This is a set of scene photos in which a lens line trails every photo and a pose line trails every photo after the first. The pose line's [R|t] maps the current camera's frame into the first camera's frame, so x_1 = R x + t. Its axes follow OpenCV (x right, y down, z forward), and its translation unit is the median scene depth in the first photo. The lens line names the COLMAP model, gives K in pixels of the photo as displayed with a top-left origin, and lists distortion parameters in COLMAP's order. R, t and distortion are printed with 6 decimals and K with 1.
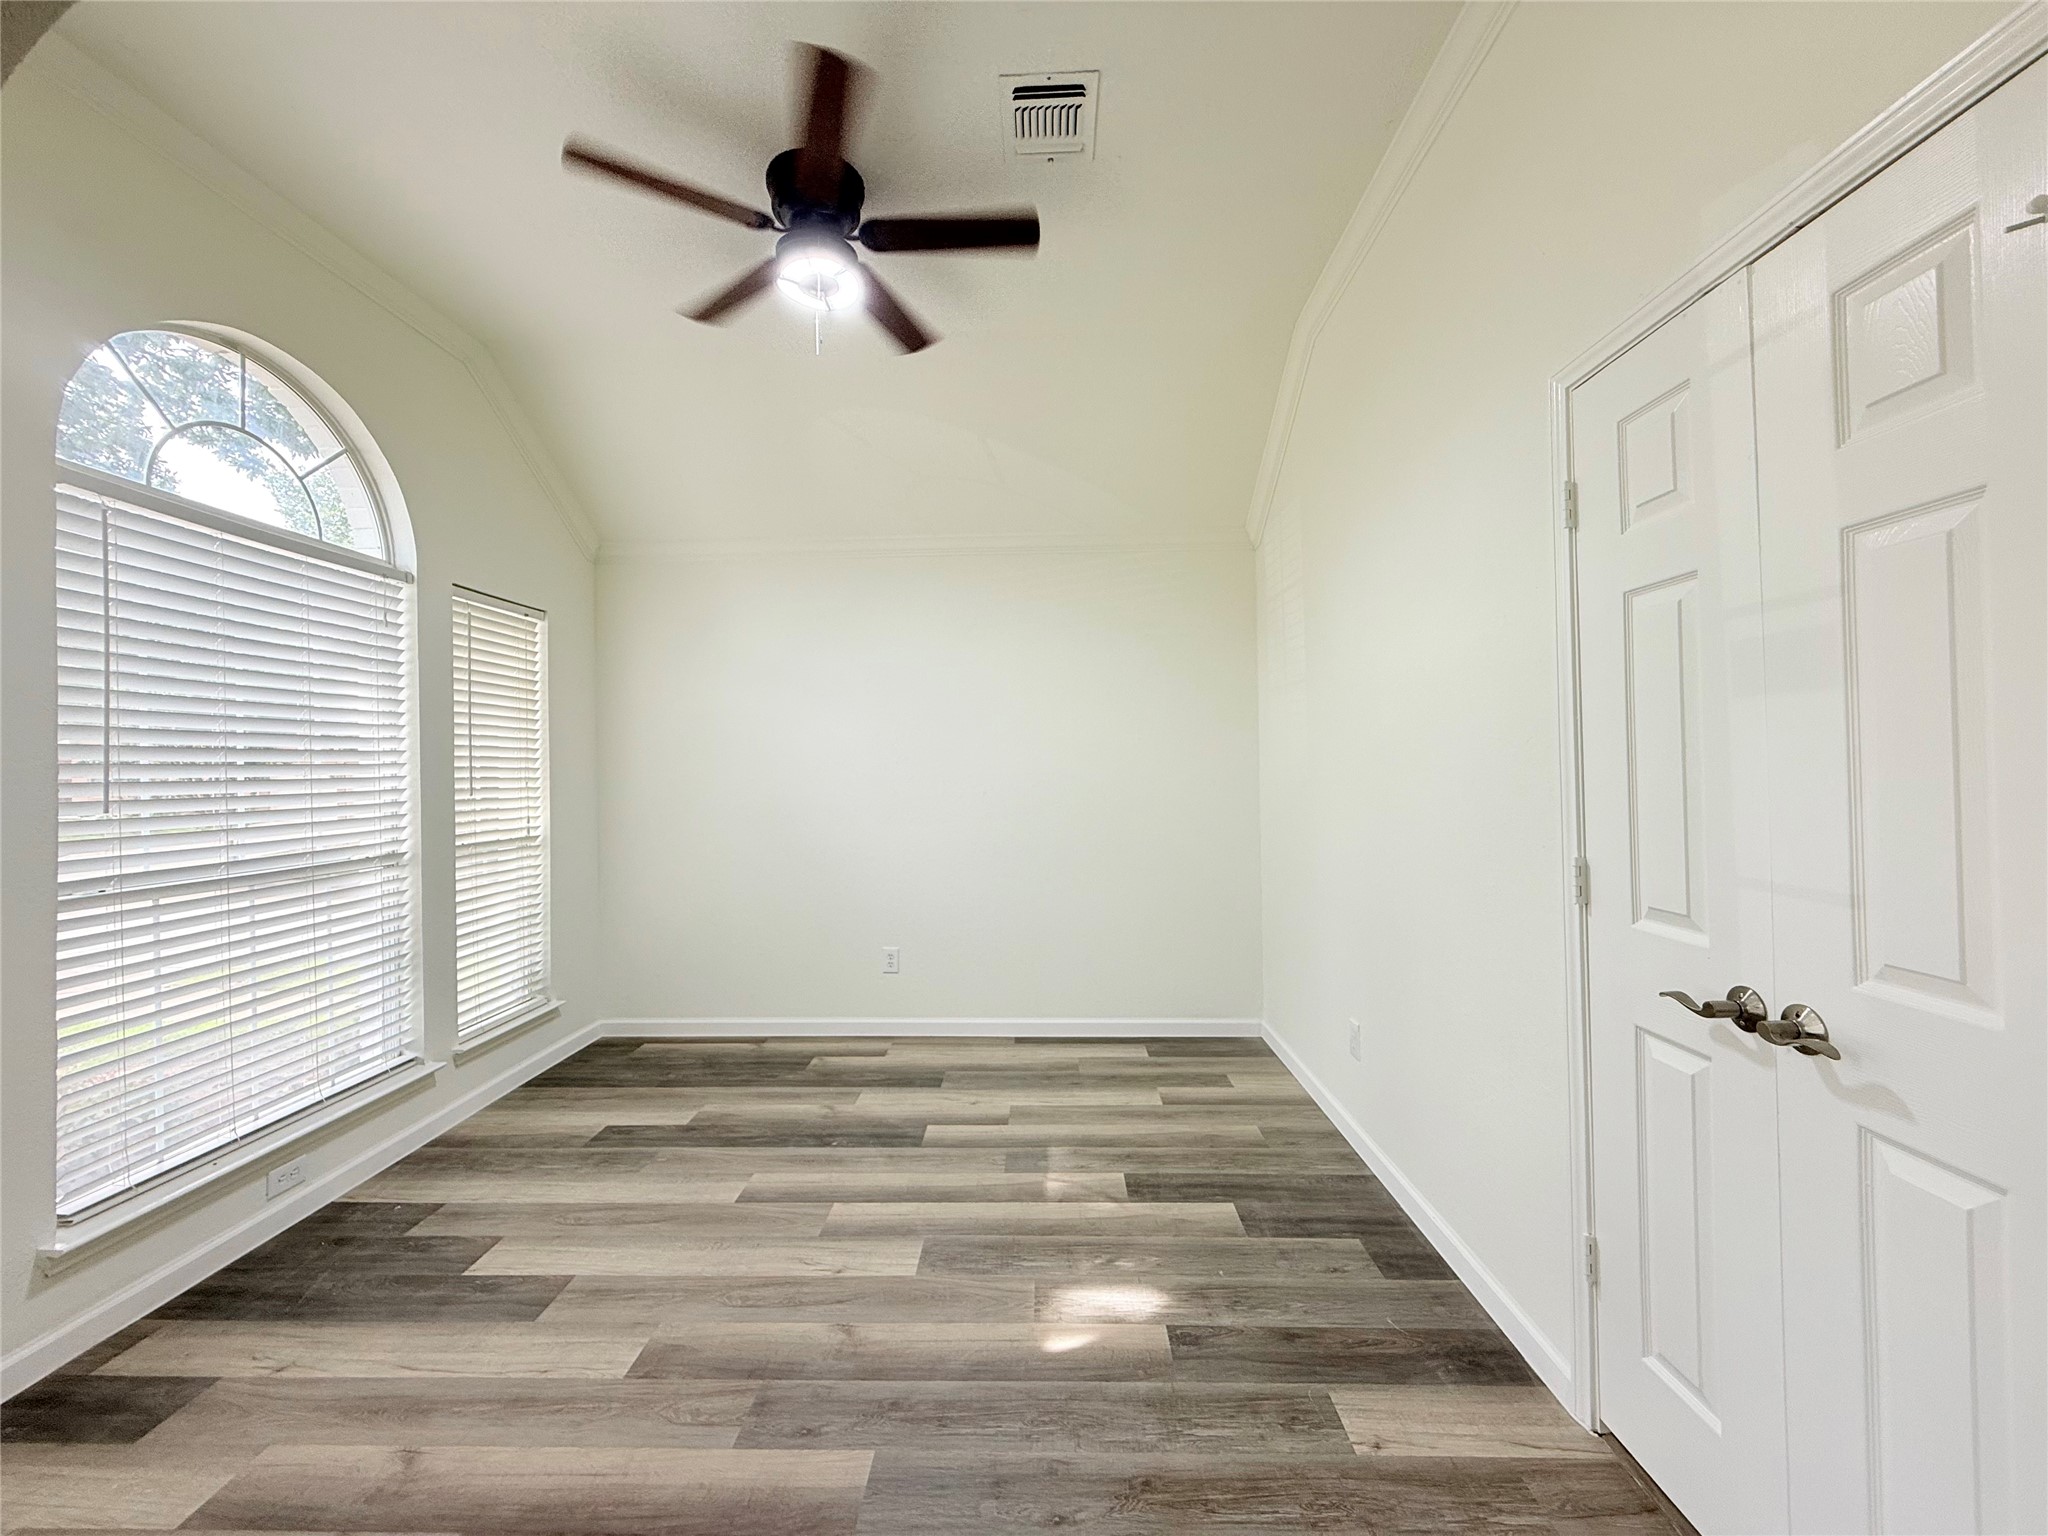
lens RADIAL K [[816.6, 0, 1020.2], [0, 816.6, 767.7], [0, 0, 1]] dist [0.000356, 0.000791]
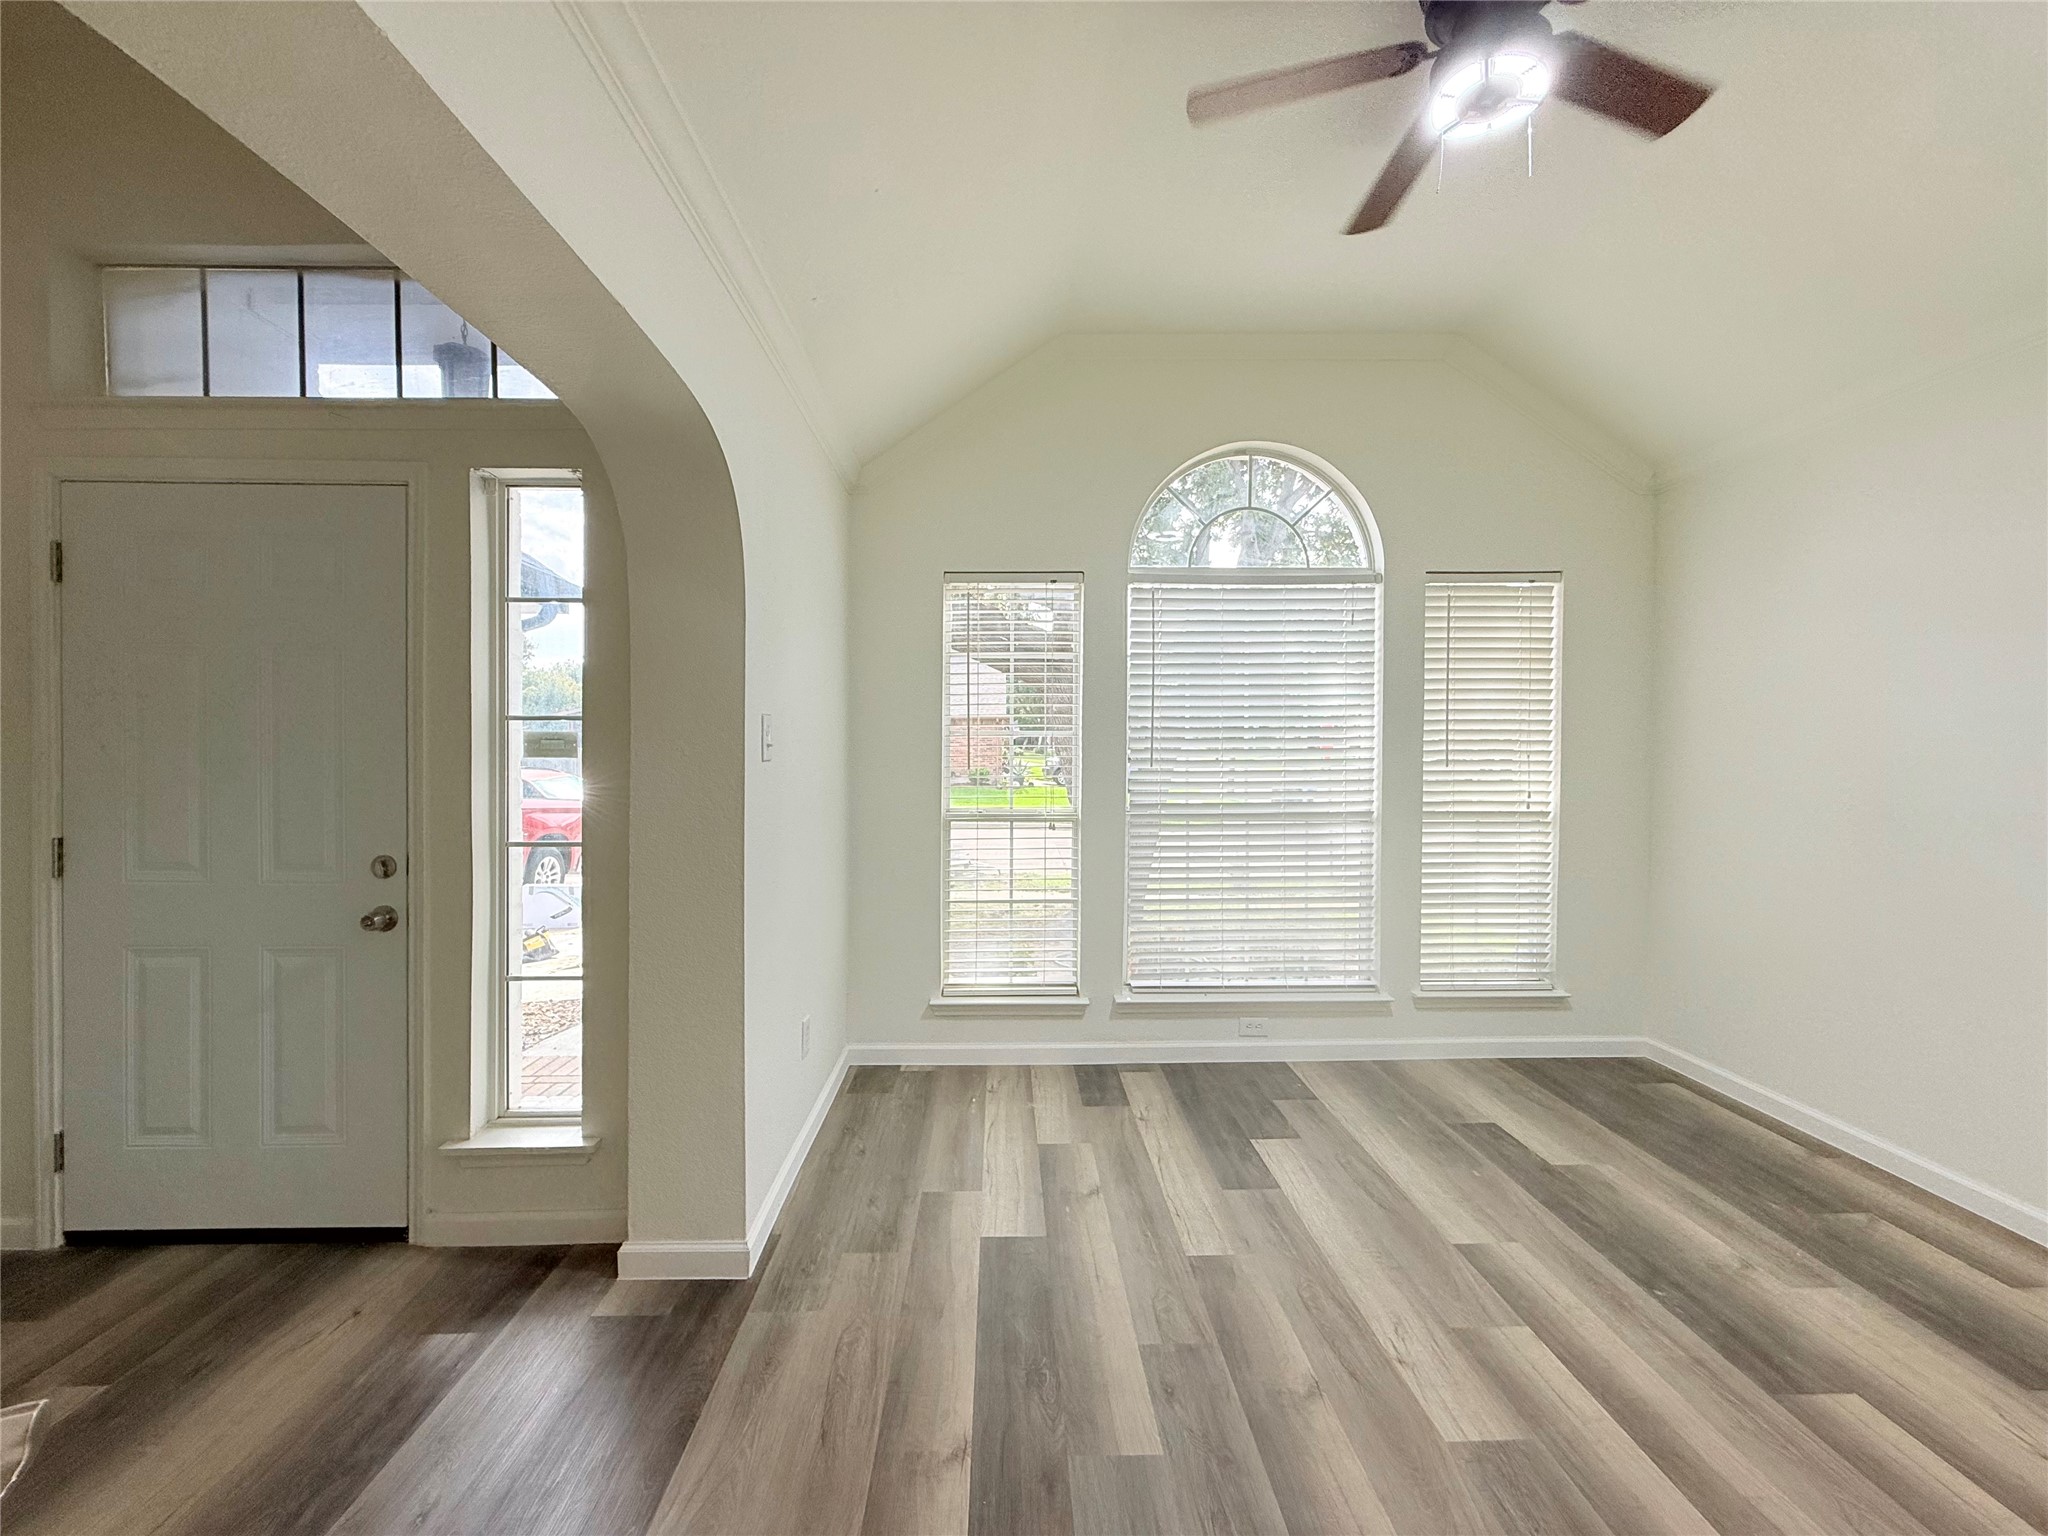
lens RADIAL K [[813.8, 0, 1017.5], [0, 813.8, 767.6], [0, 0, 1]] dist [-0.001510, 0.000144]
pose [[0.049758, 0.033308, -0.998206, 0.427529], [0.001341, 0.999441, 0.033416, -0.000843], [0.998760, -0.003001, 0.049685, 0.453824]]
